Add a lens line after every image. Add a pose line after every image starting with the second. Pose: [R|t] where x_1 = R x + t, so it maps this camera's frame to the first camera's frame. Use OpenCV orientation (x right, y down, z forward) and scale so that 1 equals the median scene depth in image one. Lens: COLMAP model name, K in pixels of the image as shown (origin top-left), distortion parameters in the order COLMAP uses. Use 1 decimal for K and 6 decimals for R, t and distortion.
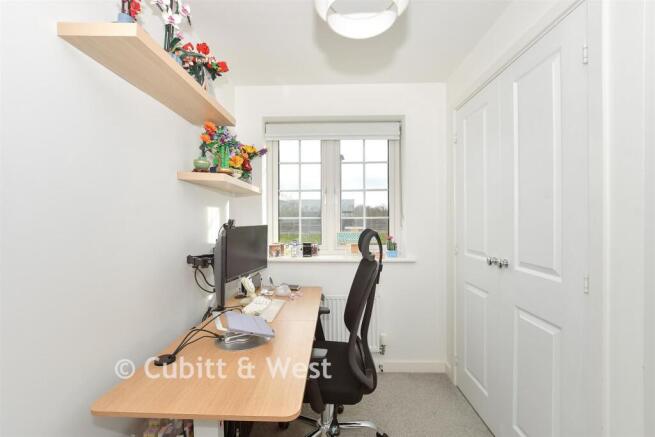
lens RADIAL K [[286.4, 0, 326.1], [0, 286.4, 220.7], [0, 0, 1]] dist [-0.016022, 0.000385]
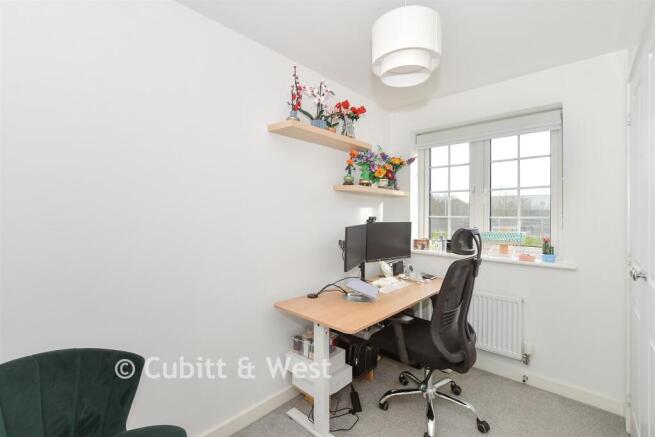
lens RADIAL K [[286.4, 0, 327.8], [0, 286.4, 215.1], [0, 0, 1]] dist [-0.016022, 0.000385]
pose [[0.755633, 0.011341, -0.654897, 0.303642], [-0.019442, 0.999798, -0.005119, -0.000735], [0.654707, 0.016601, 0.755701, -0.129090]]
